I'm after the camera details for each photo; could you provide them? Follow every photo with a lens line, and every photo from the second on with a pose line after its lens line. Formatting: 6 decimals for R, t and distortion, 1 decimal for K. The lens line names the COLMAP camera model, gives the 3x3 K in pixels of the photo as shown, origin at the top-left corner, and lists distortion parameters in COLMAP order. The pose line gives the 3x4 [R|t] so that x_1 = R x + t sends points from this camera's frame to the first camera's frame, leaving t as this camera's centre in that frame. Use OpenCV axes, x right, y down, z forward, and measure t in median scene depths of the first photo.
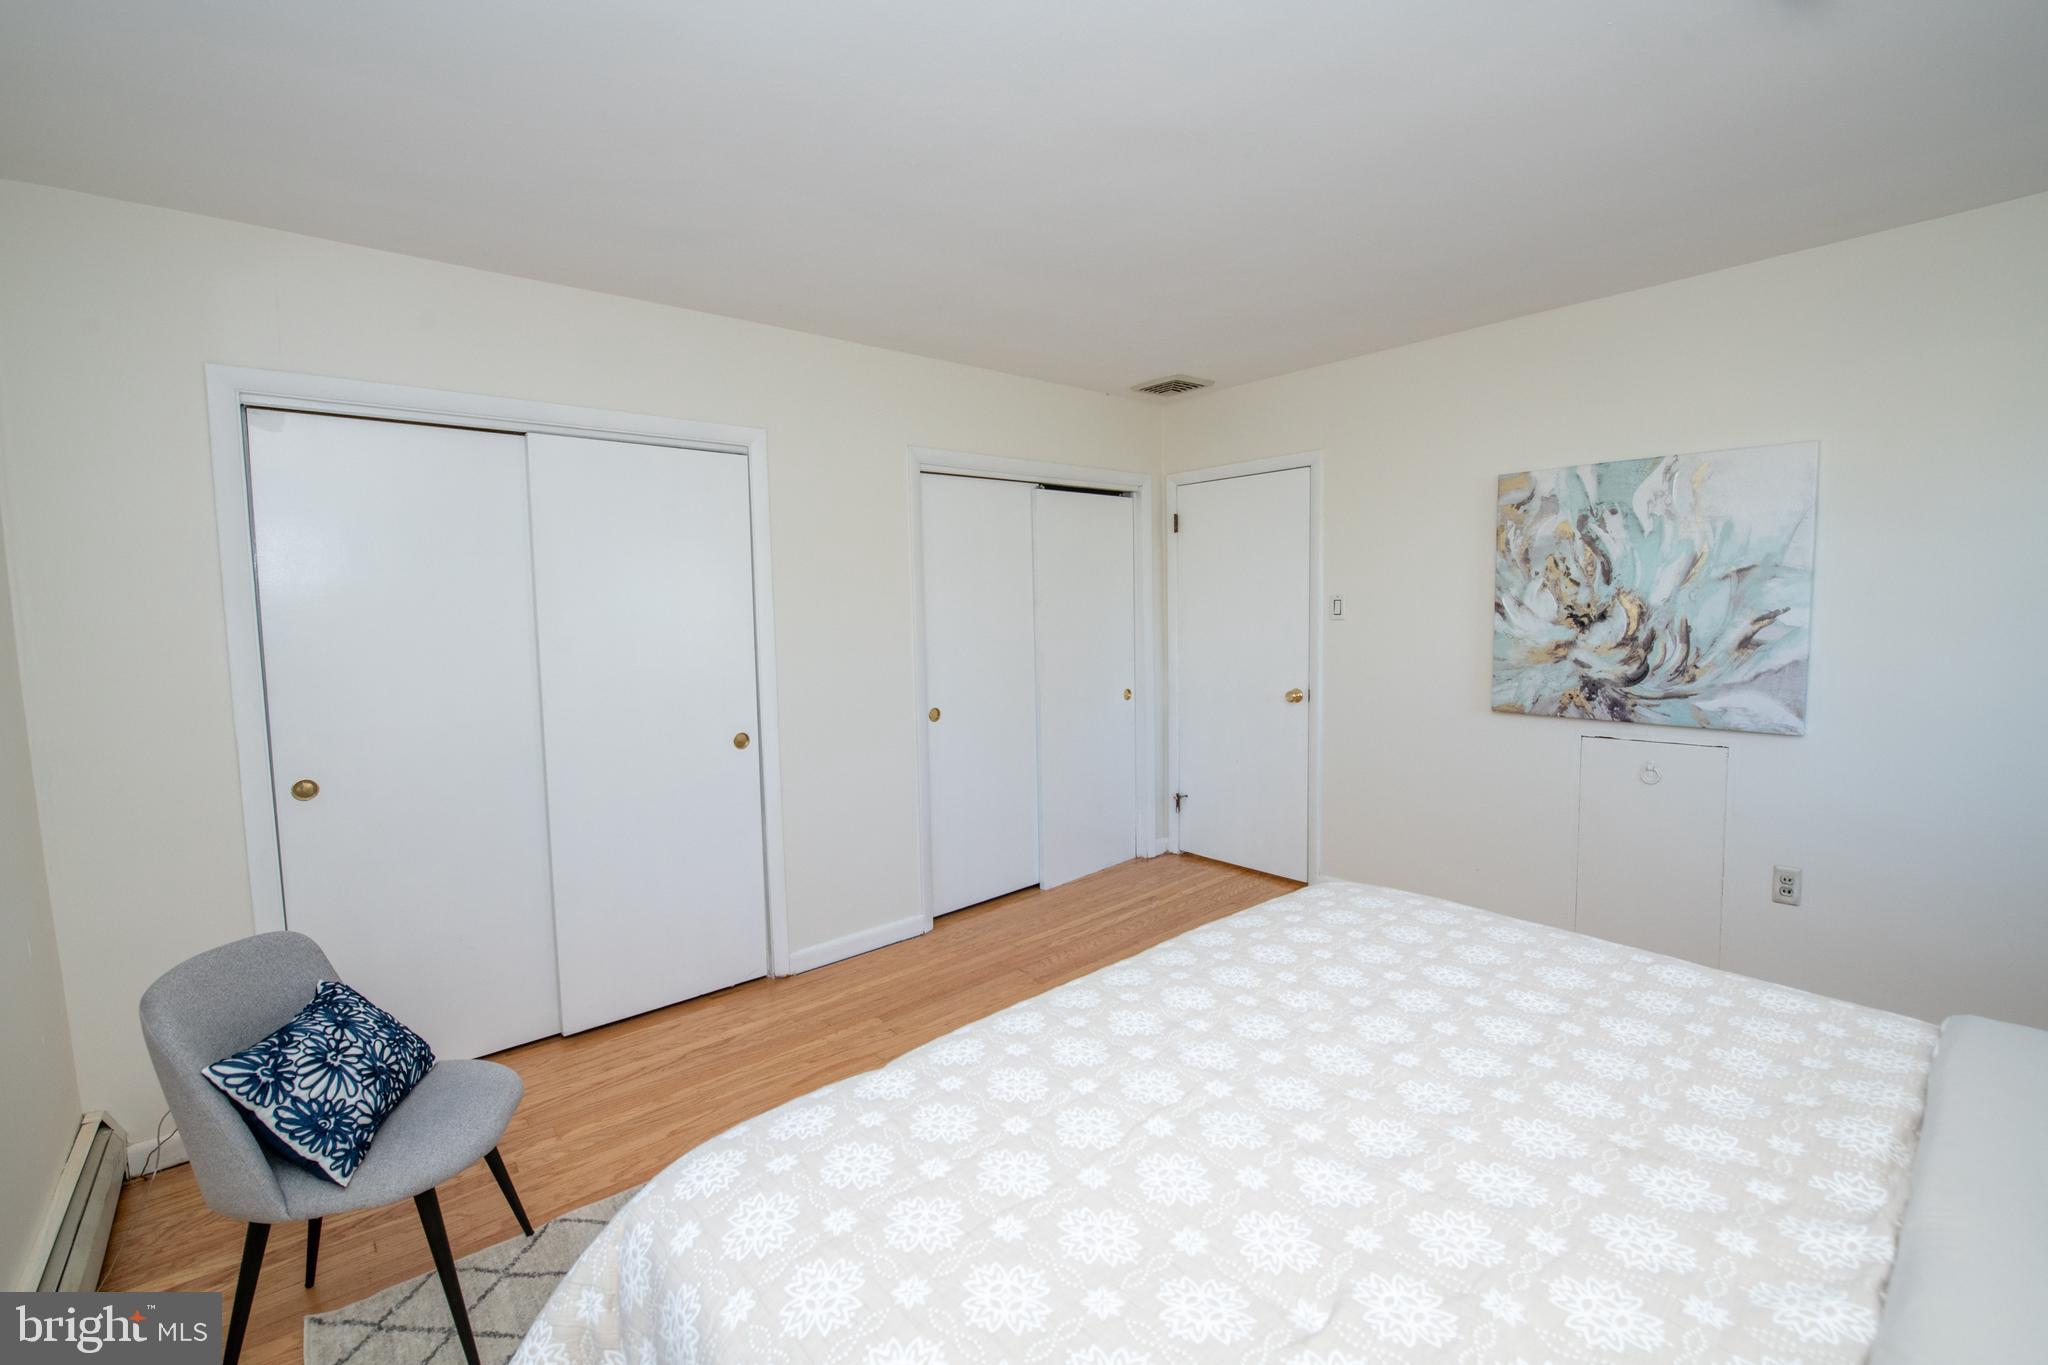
lens RADIAL K [[856.1, 0, 1008.2], [0, 856.1, 674.8], [0, 0, 1]] dist [-0.016876, -0.002835]
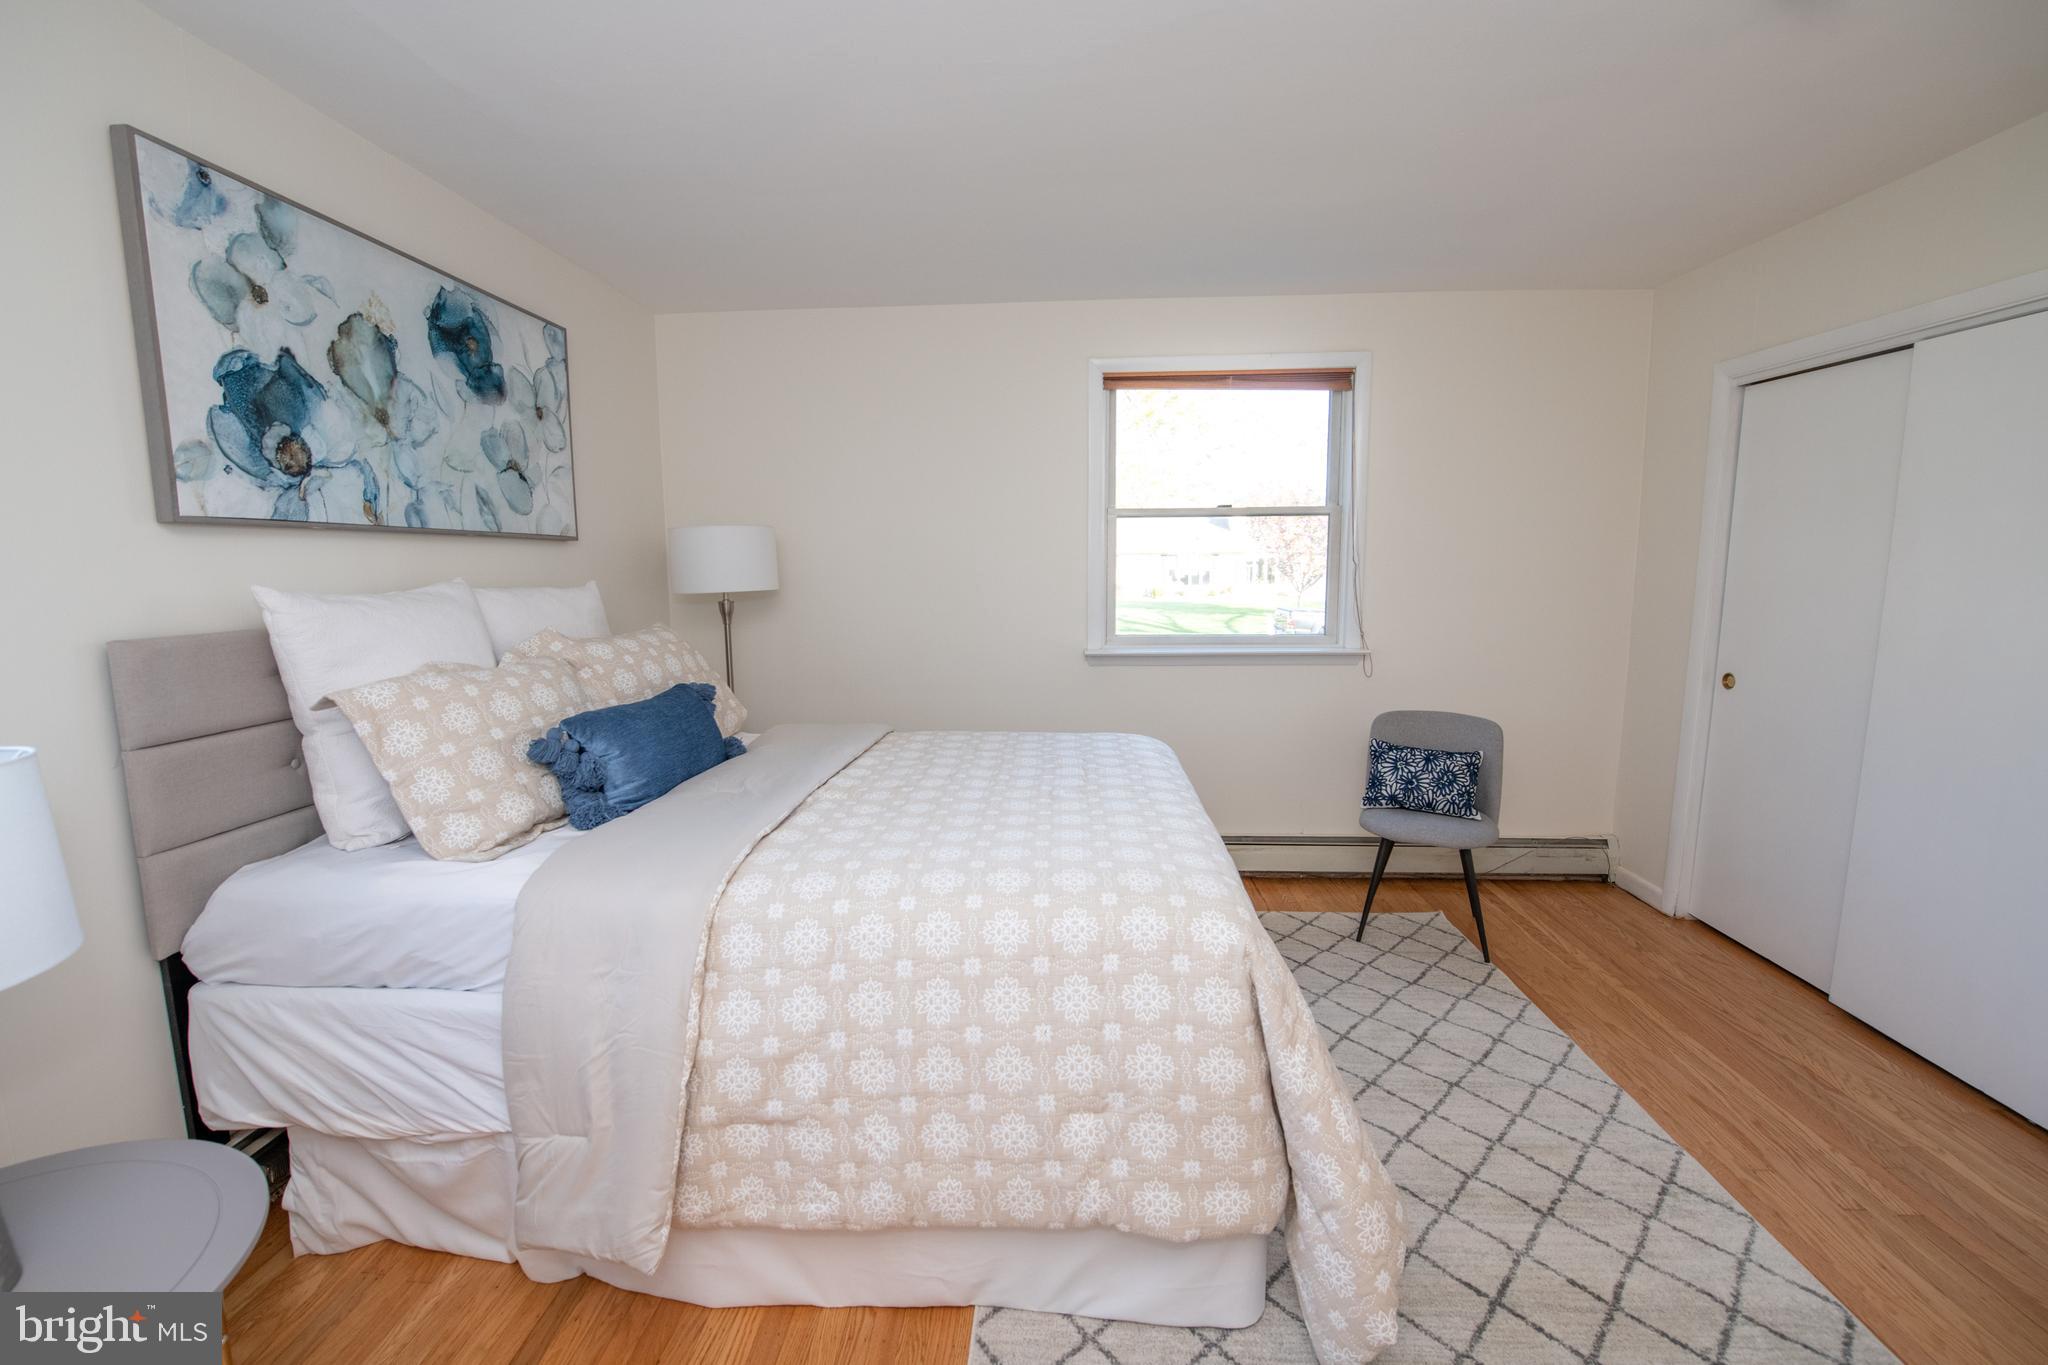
lens RADIAL K [[843.0, 0, 1014.3], [0, 843.0, 674.0], [0, 0, 1]] dist [-0.014044, -0.003211]
pose [[-0.689822, 0.126517, -0.712838, 0.604710], [-0.033778, 0.977916, 0.206251, -0.073870], [0.723190, 0.166355, -0.670315, 0.770313]]
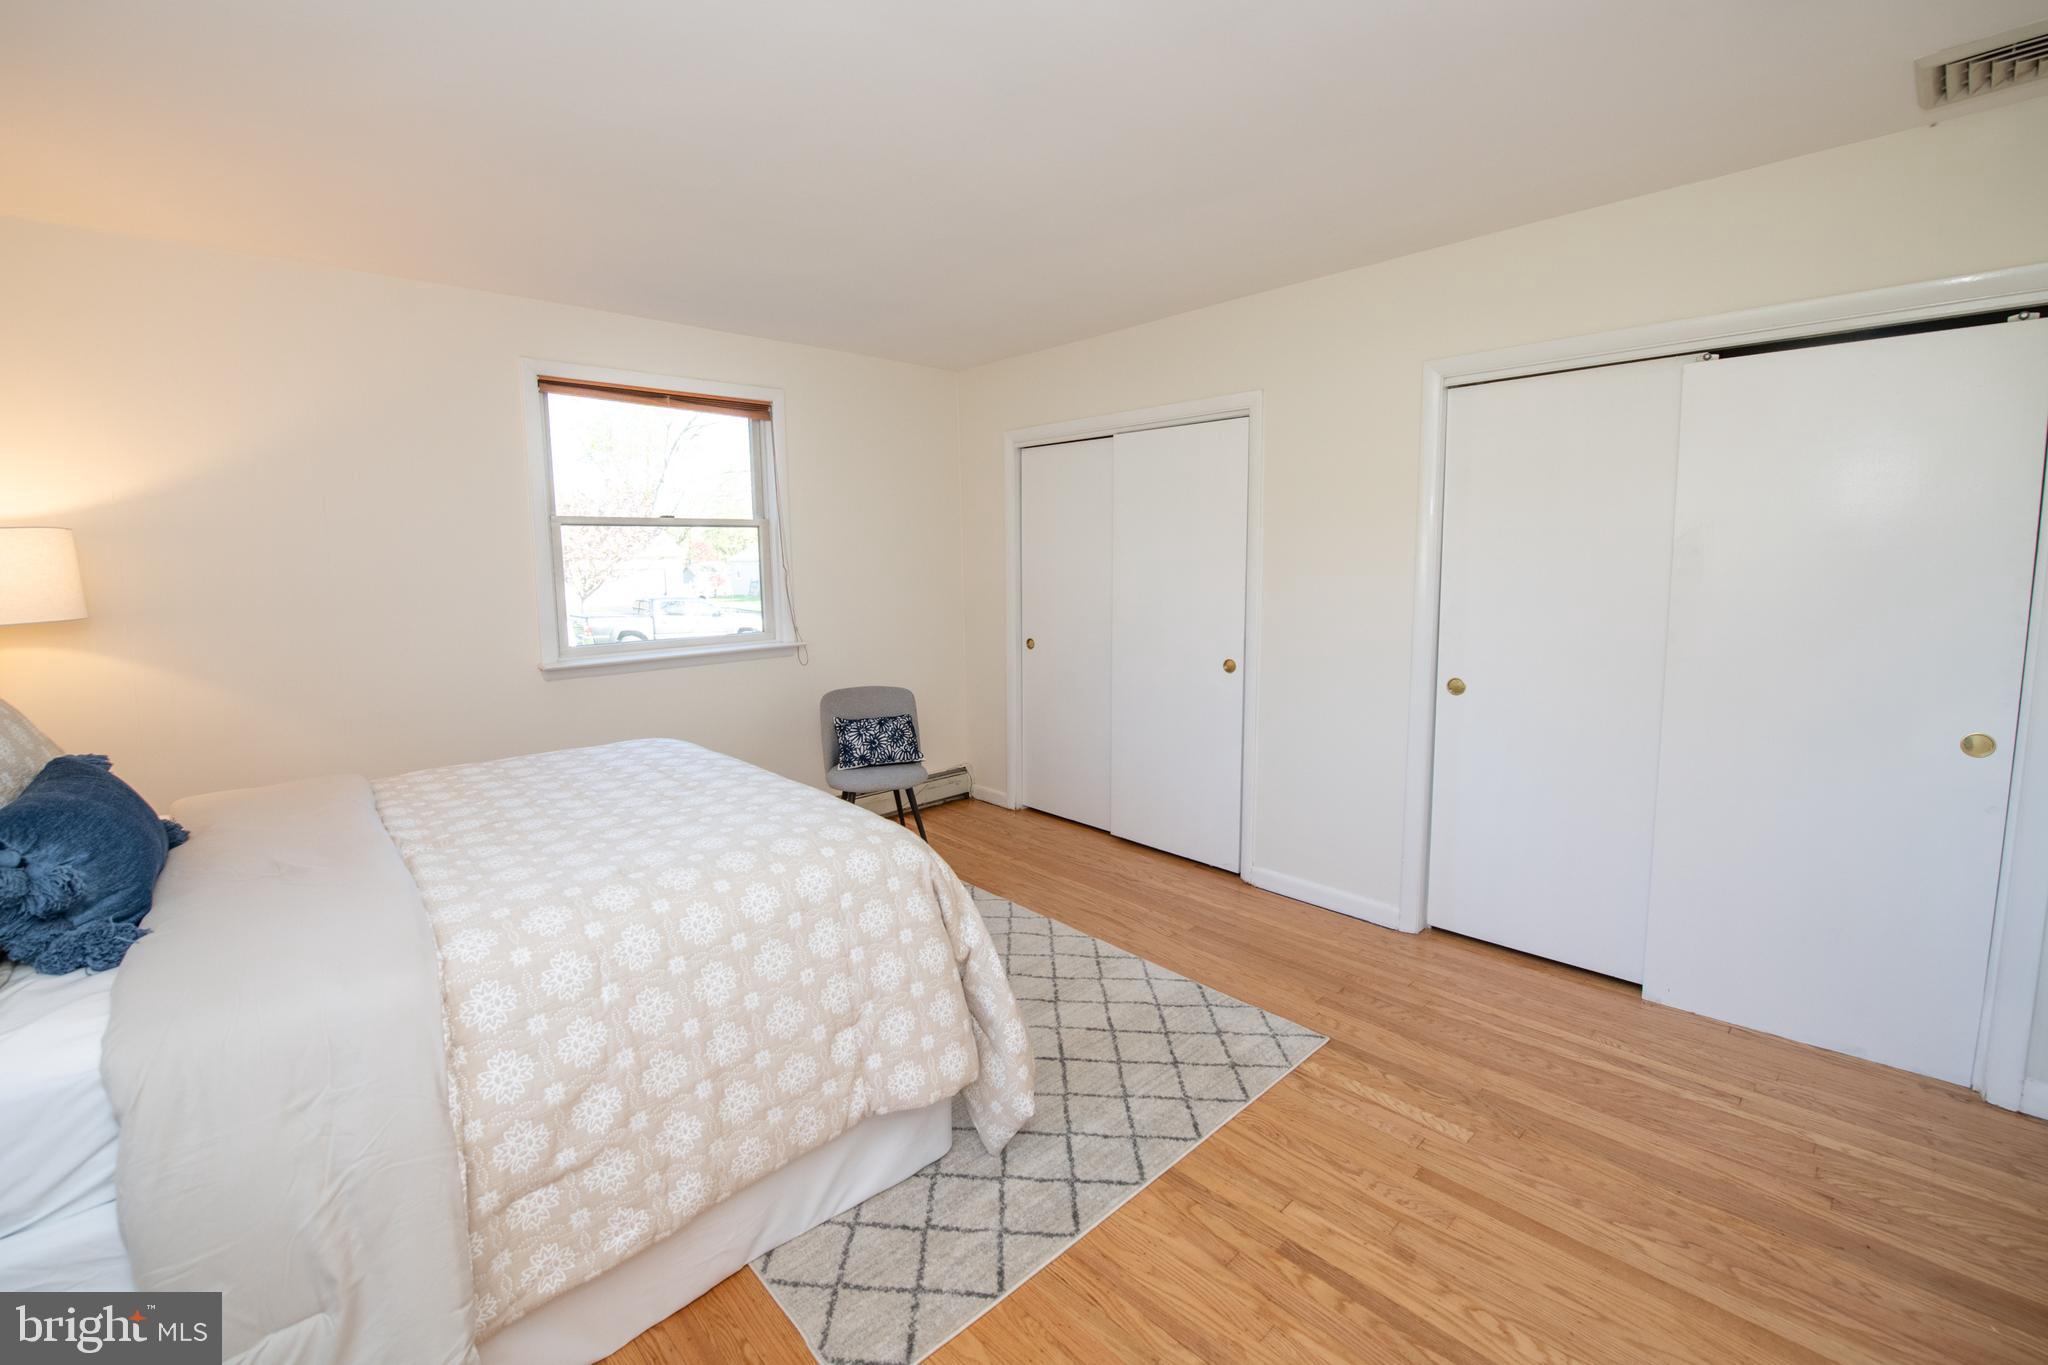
lens RADIAL K [[840.7, 0, 979.4], [0, 840.7, 649.7], [0, 0, 1]] dist [-0.016492, -0.000472]
pose [[0.022808, 0.134478, -0.990654, 0.782942], [-0.067416, 0.988863, 0.132683, -0.071545], [0.997464, 0.063759, 0.031620, 0.596316]]
